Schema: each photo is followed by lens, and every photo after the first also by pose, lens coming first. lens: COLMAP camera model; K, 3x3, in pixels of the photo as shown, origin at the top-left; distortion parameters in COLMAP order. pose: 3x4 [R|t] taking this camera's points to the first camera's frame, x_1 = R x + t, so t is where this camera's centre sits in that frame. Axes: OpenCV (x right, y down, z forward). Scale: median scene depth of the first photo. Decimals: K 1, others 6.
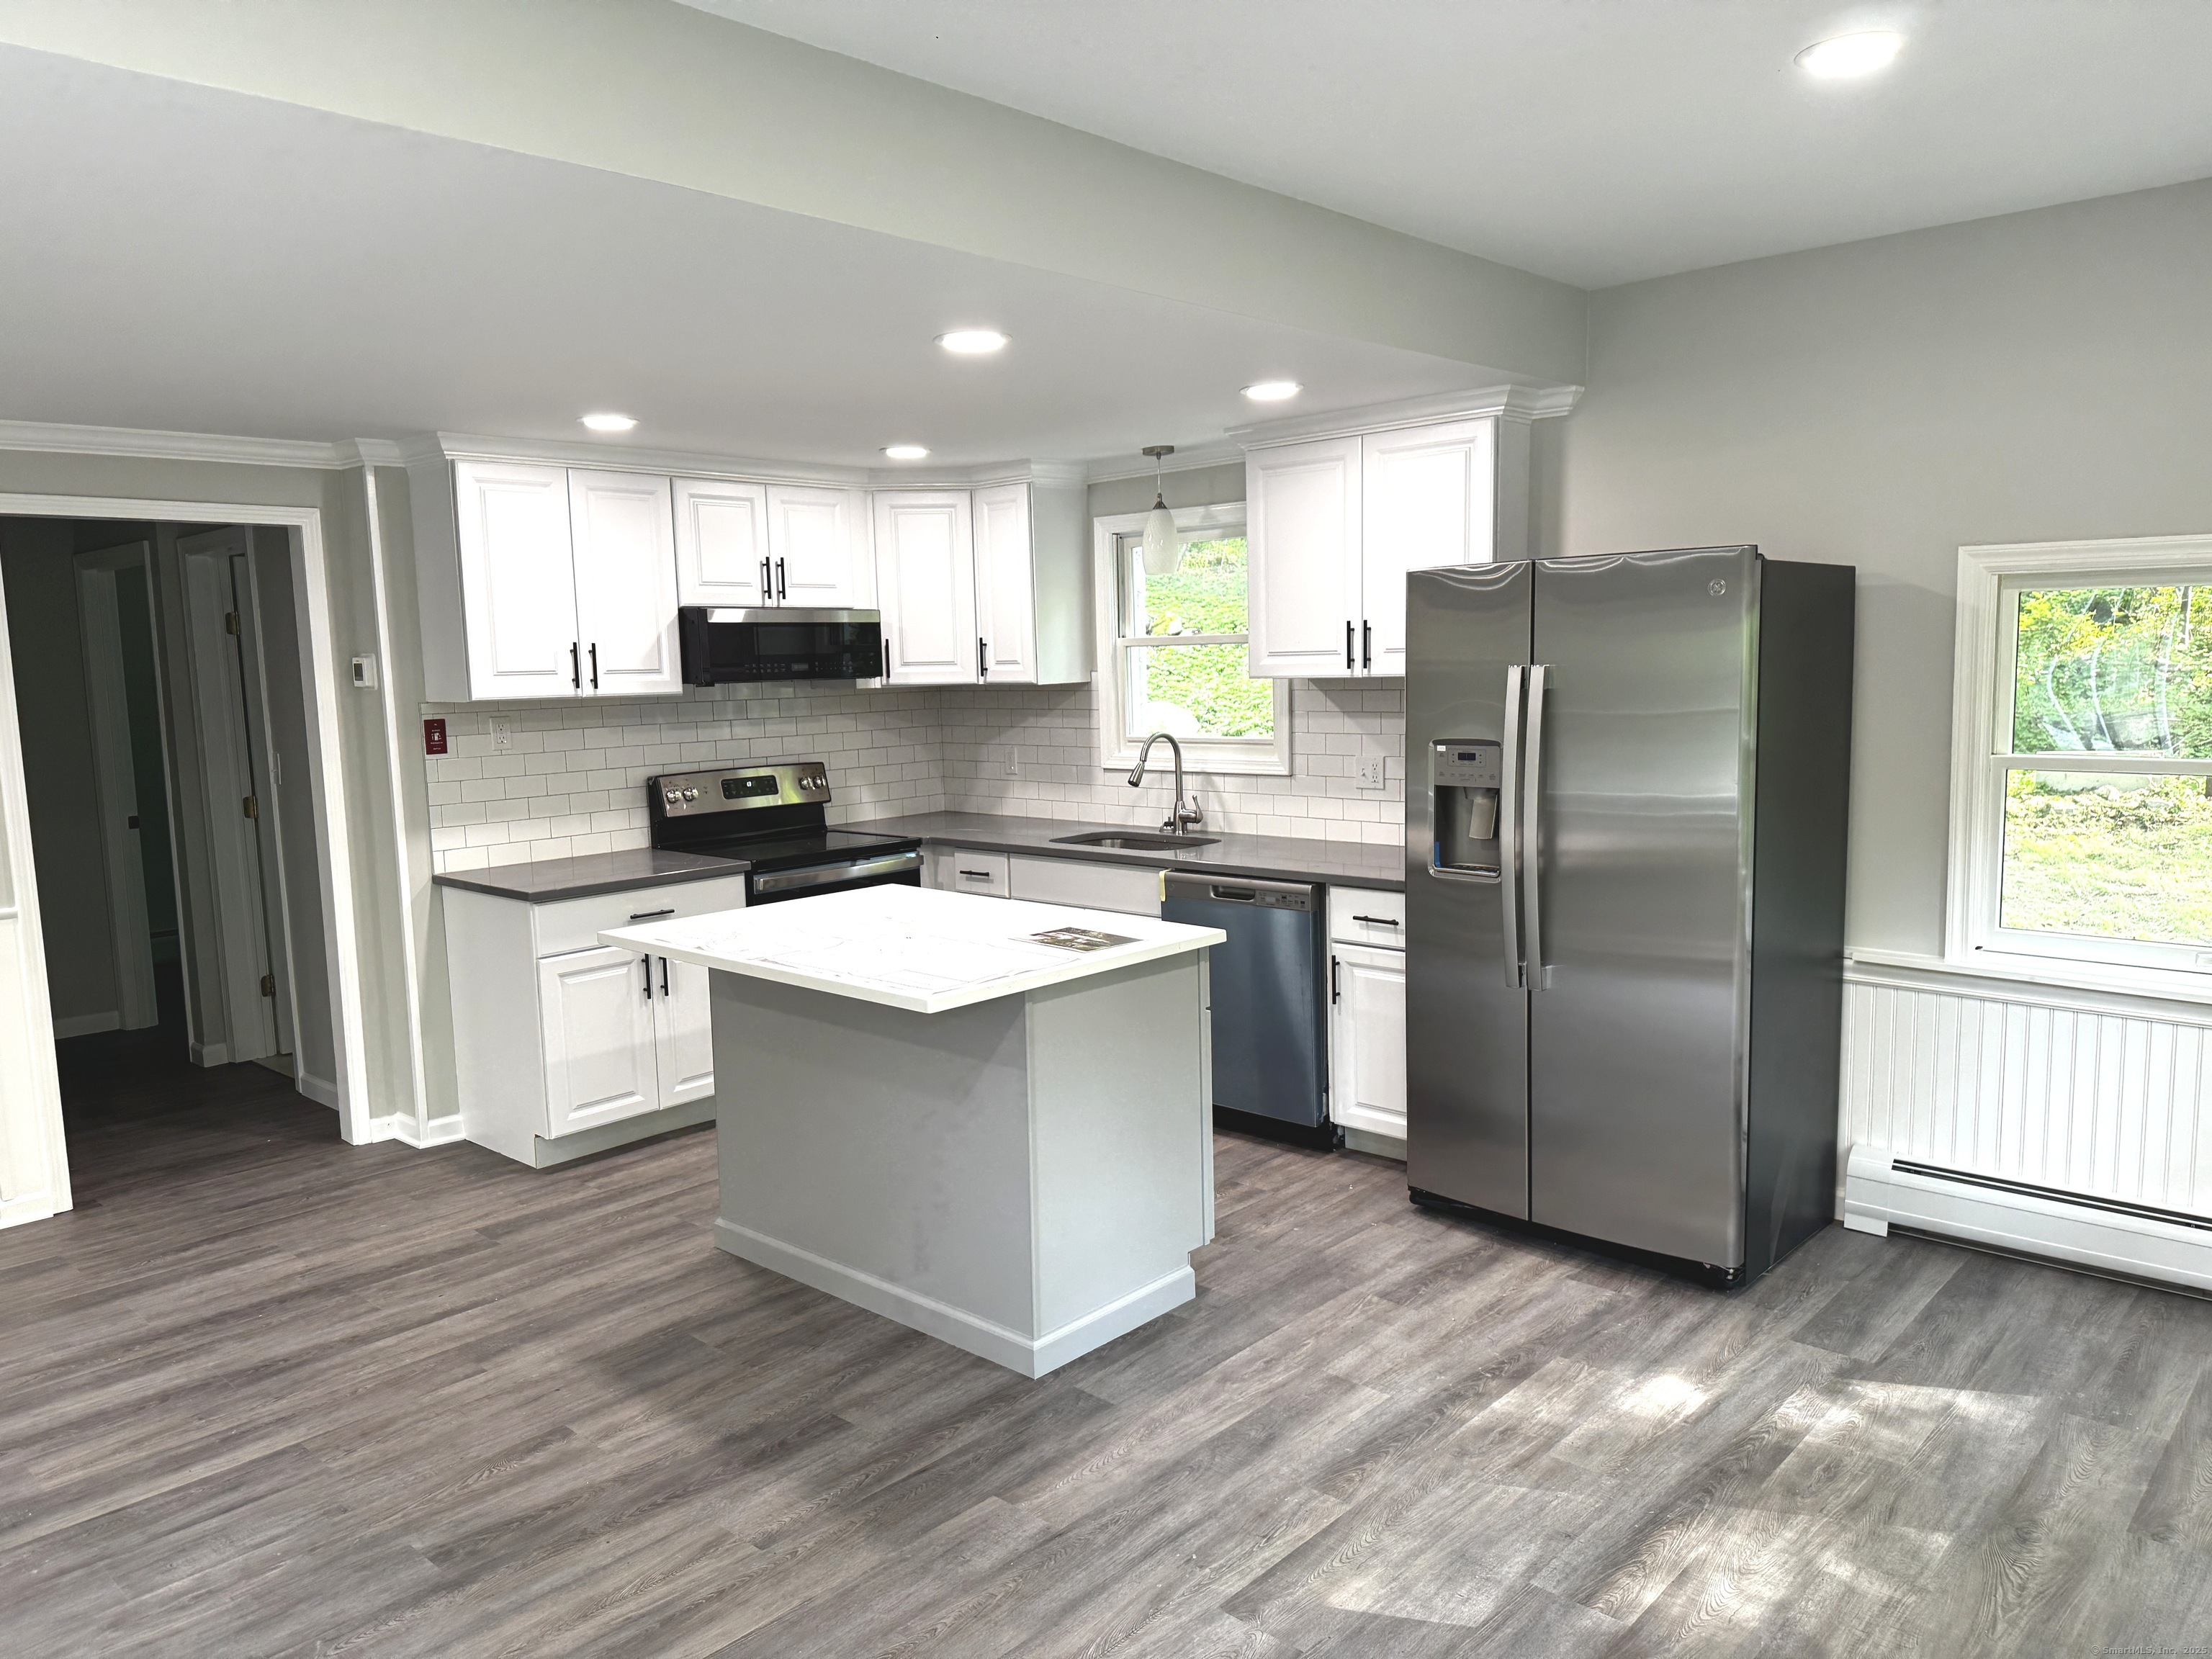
lens RADIAL K [[1528.9, 0, 1110.0], [0, 1528.9, 837.9], [0, 0, 1]] dist [0.194262, -0.395448]
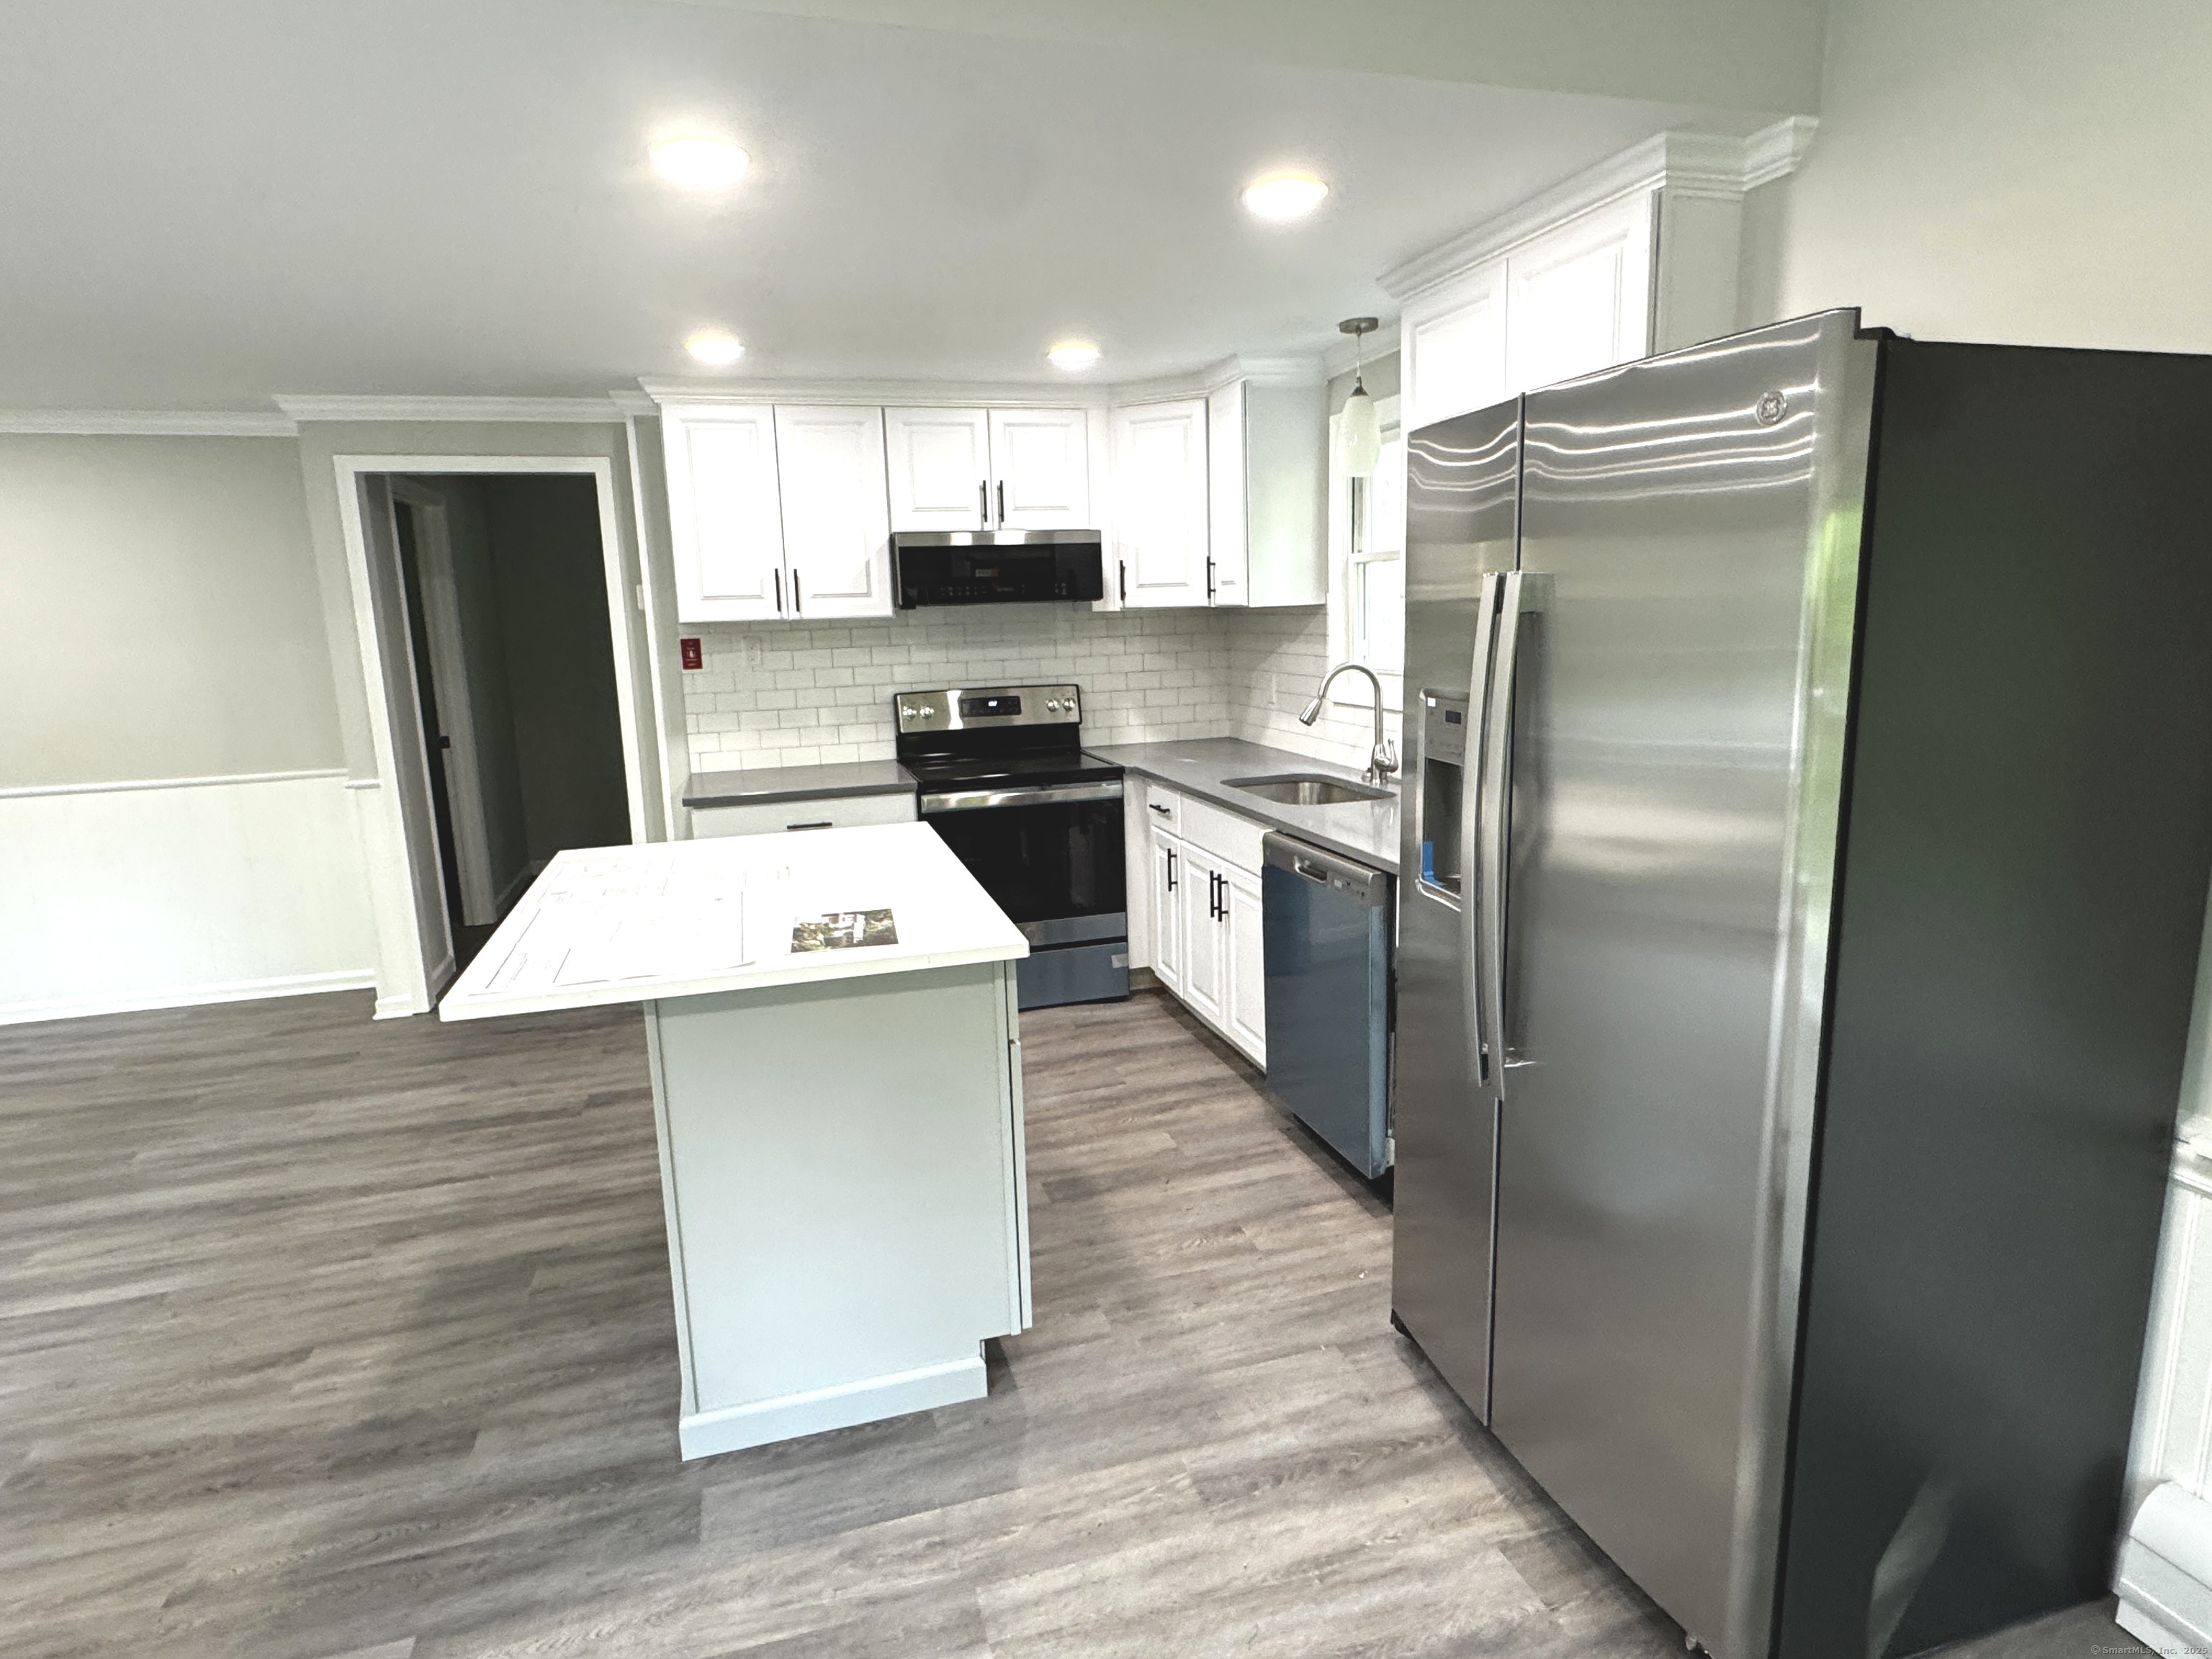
lens RADIAL K [[1201.9, 0, 1105.7], [0, 1201.9, 817.9], [0, 0, 1]] dist [-0.003216, 0.001776]
pose [[0.860604, 0.088769, -0.501479, 0.304098], [-0.053297, 0.994983, 0.084662, -0.038227], [0.506478, -0.046133, 0.861018, 0.413882]]
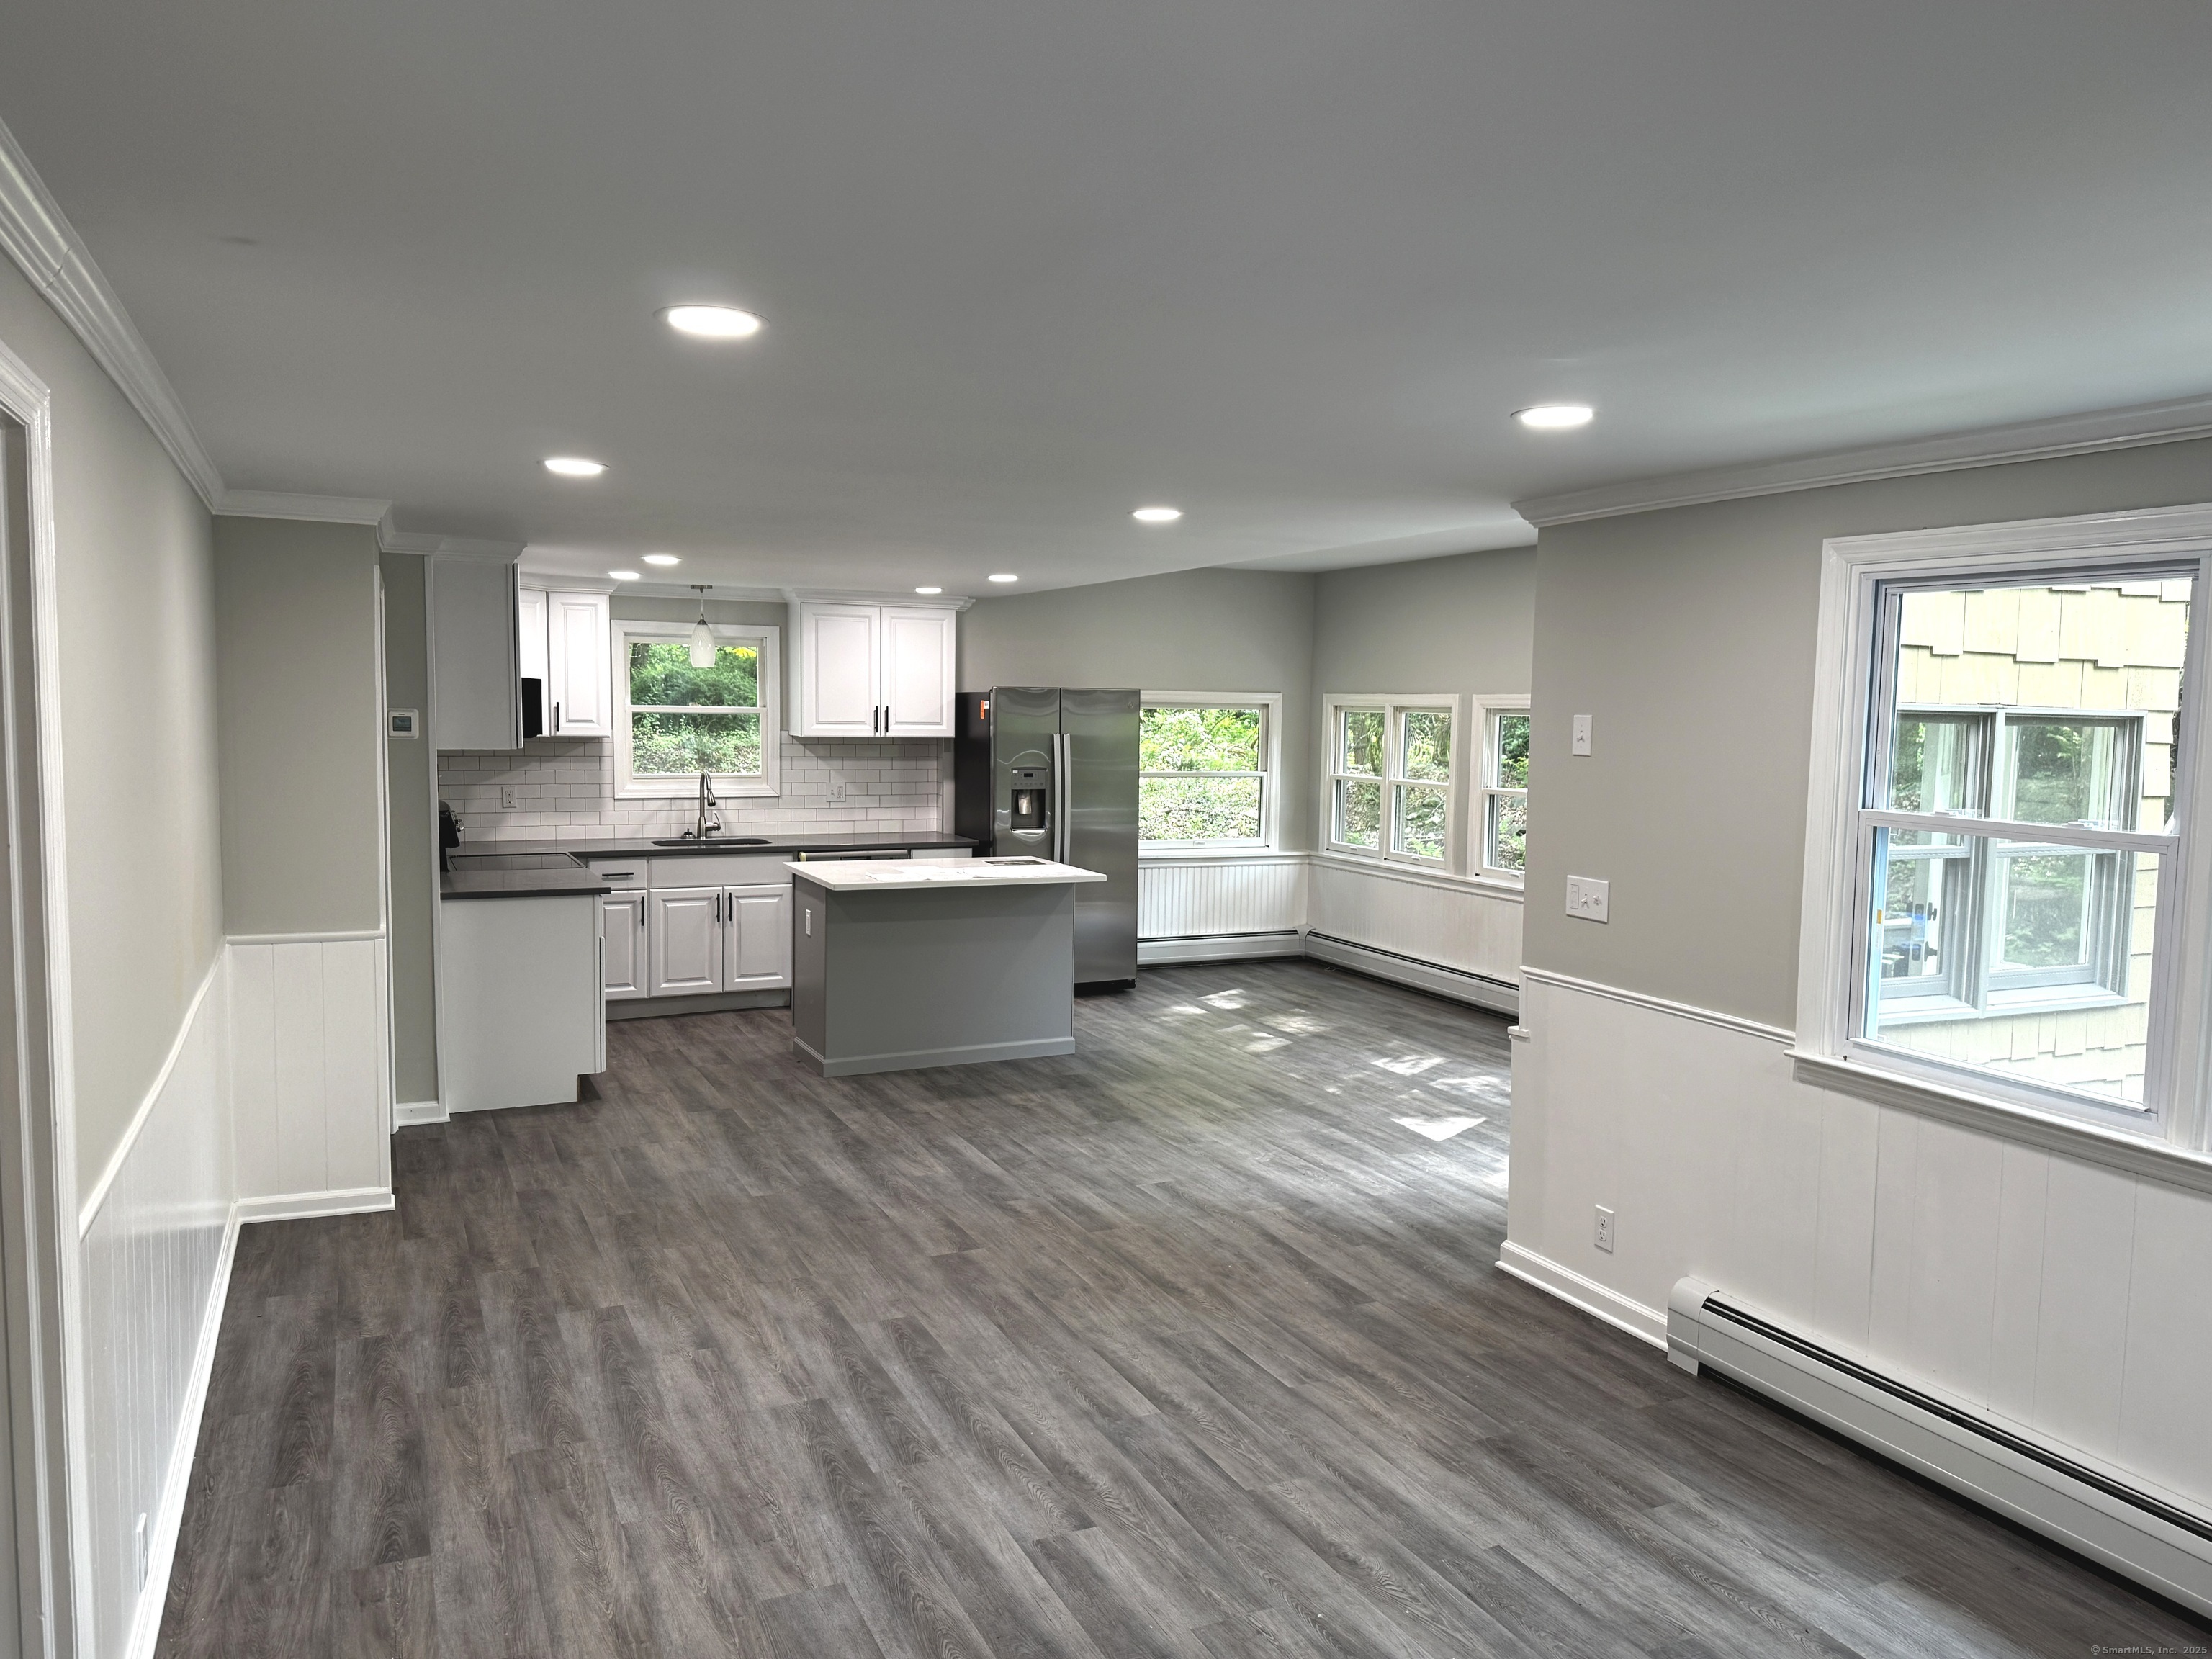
lens RADIAL K [[1557.6, 0, 1105.1], [0, 1557.6, 831.2], [0, 0, 1]] dist [0.149431, -0.246717]
pose [[0.384759, -0.044780, 0.921930, -1.459457], [0.088014, 0.996051, 0.011648, 0.007817], [-0.918811, 0.076661, 0.387181, 0.055322]]
